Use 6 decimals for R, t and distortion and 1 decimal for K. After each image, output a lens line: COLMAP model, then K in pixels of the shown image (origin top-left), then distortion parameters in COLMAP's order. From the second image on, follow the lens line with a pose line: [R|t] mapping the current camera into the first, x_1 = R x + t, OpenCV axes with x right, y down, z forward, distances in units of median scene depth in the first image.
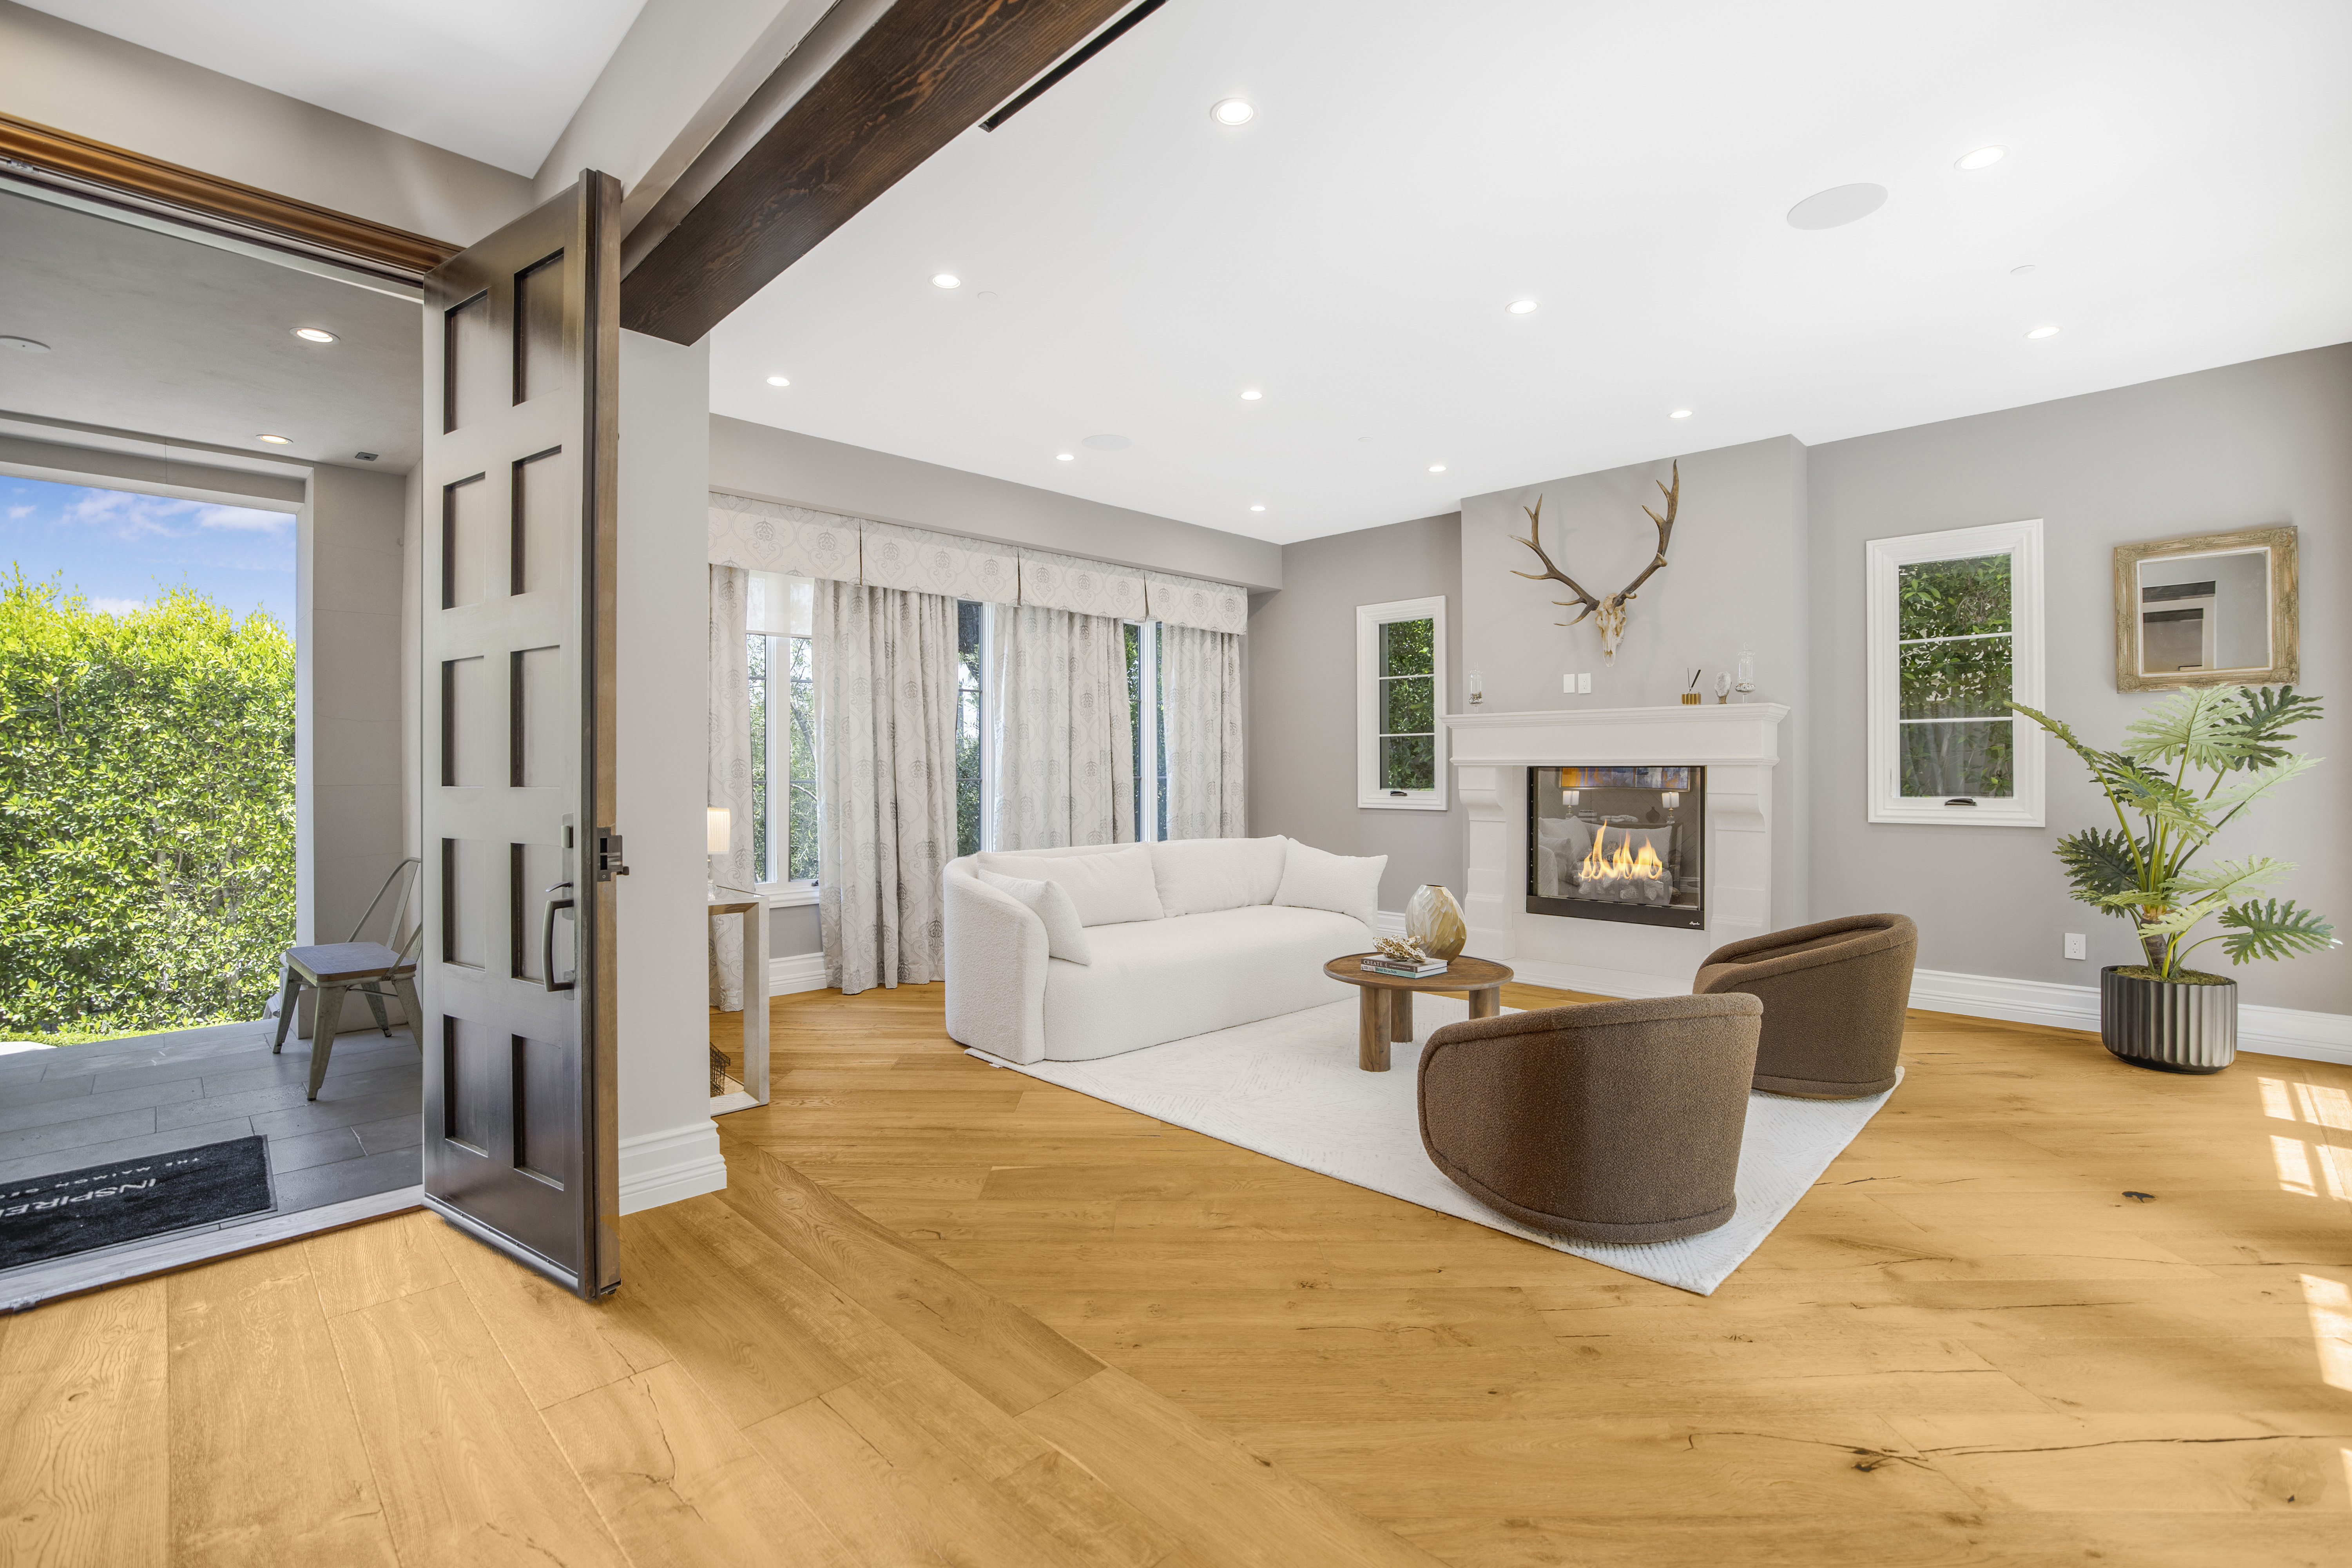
lens RADIAL K [[1042.1, 0, 1148.4], [0, 1042.1, 767.1], [0, 0, 1]] dist [-0.050764, 0.021686]
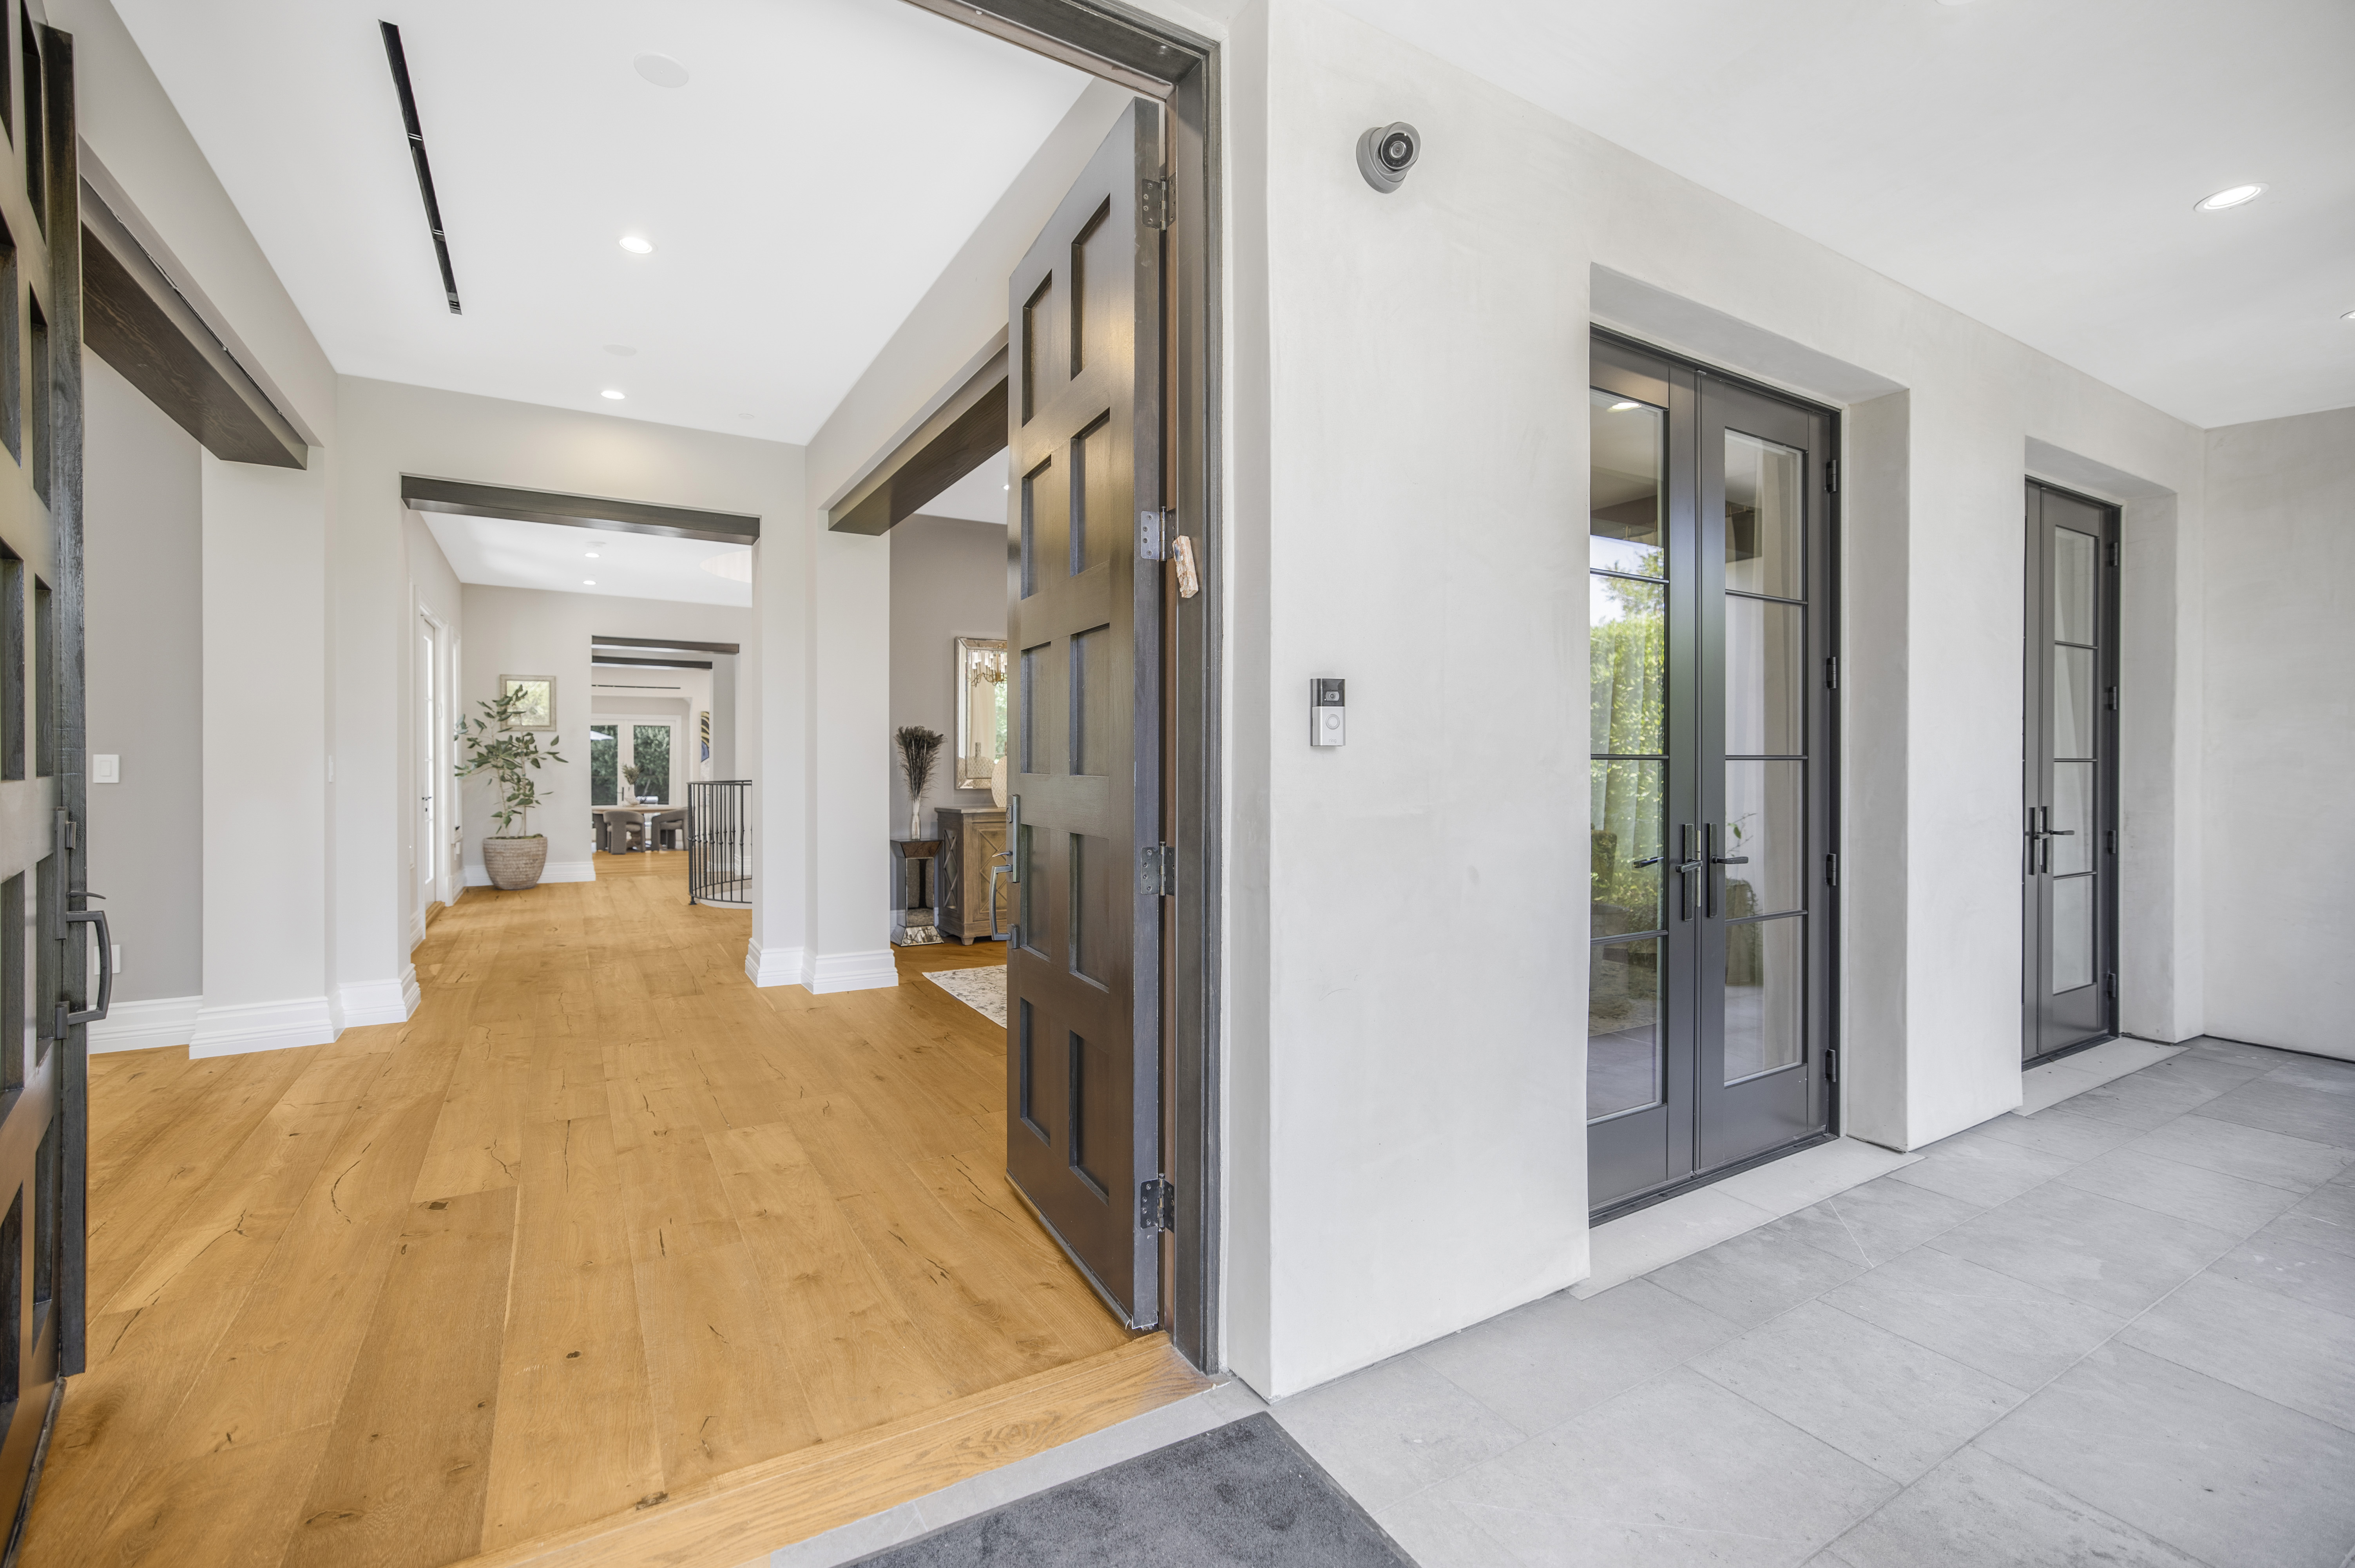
lens RADIAL K [[1043.3, 0, 1149.9], [0, 1043.3, 767.0], [0, 0, 1]] dist [-0.050764, 0.021686]
pose [[-0.968140, 0.000032, 0.250410, -0.678297], [0.001040, 0.999992, 0.003897, 0.006105], [-0.250408, 0.004033, -0.968132, 0.664462]]
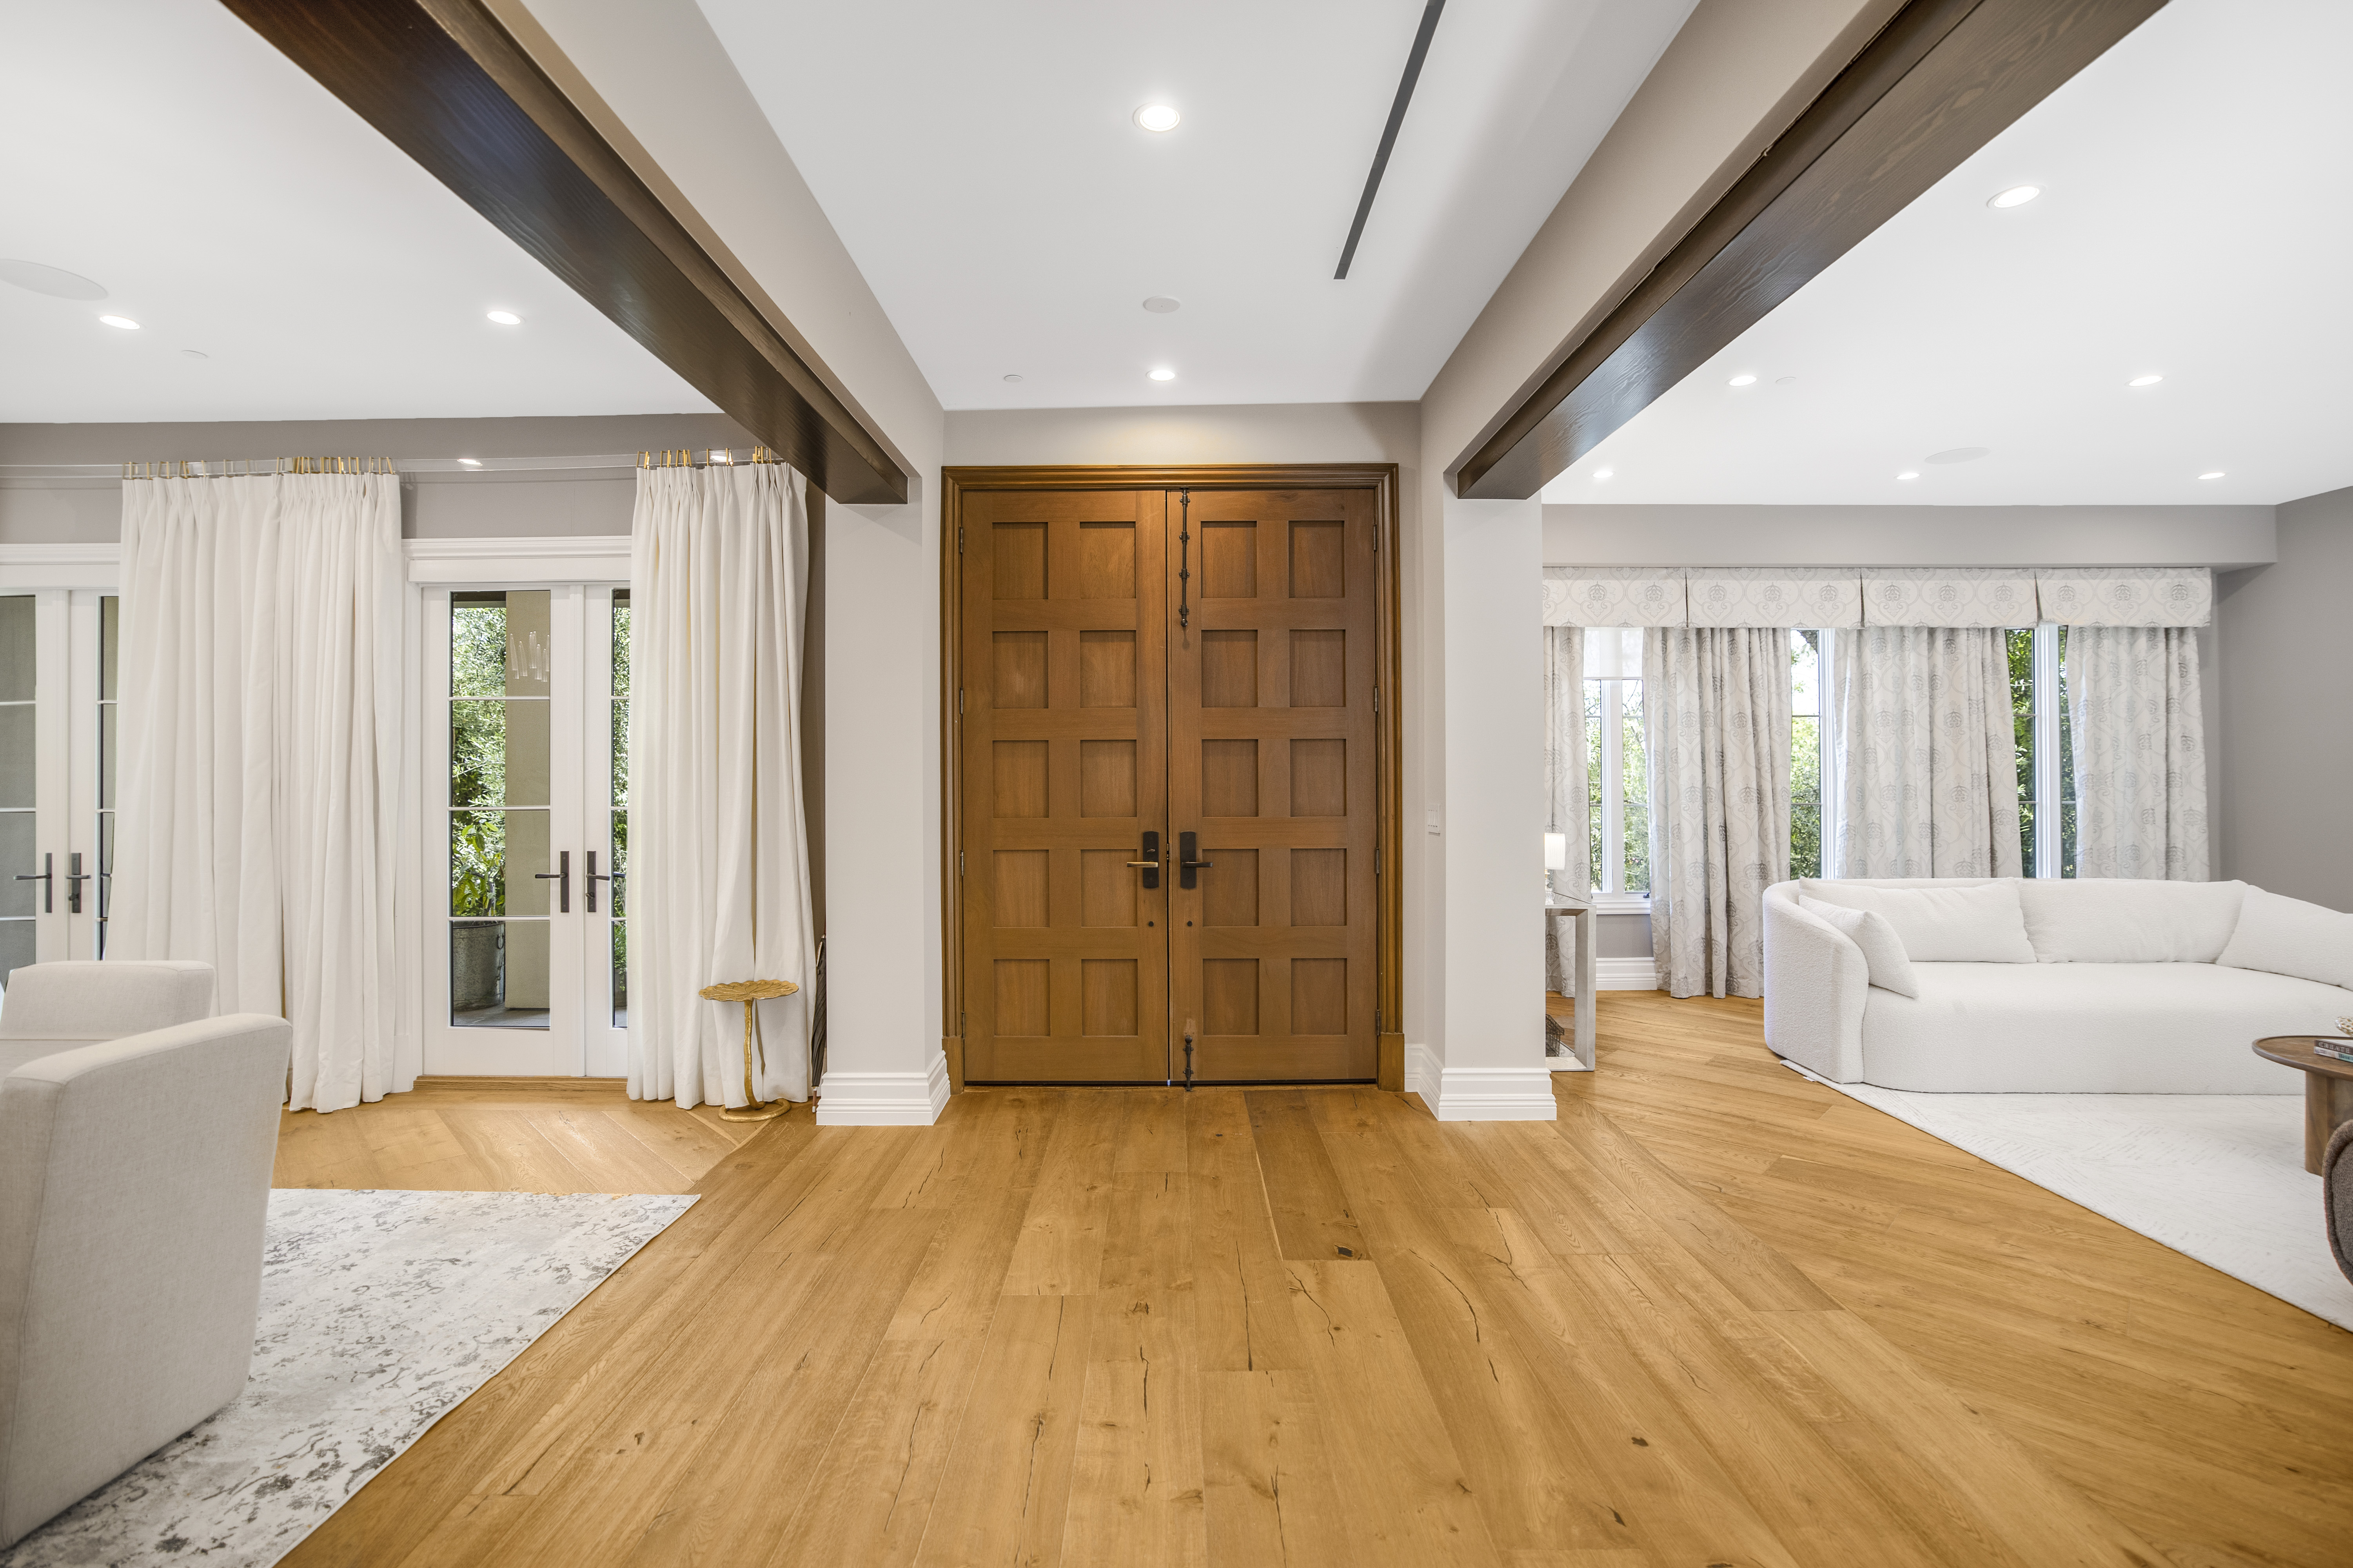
lens RADIAL K [[1042.4, 0, 1148.9], [0, 1042.4, 767.1], [0, 0, 1]] dist [-0.050764, 0.021686]
pose [[0.706501, -0.005046, -0.707694, 0.091510], [0.004906, 0.999985, -0.002231, -0.028518], [0.707695, -0.001896, 0.706515, -0.178470]]
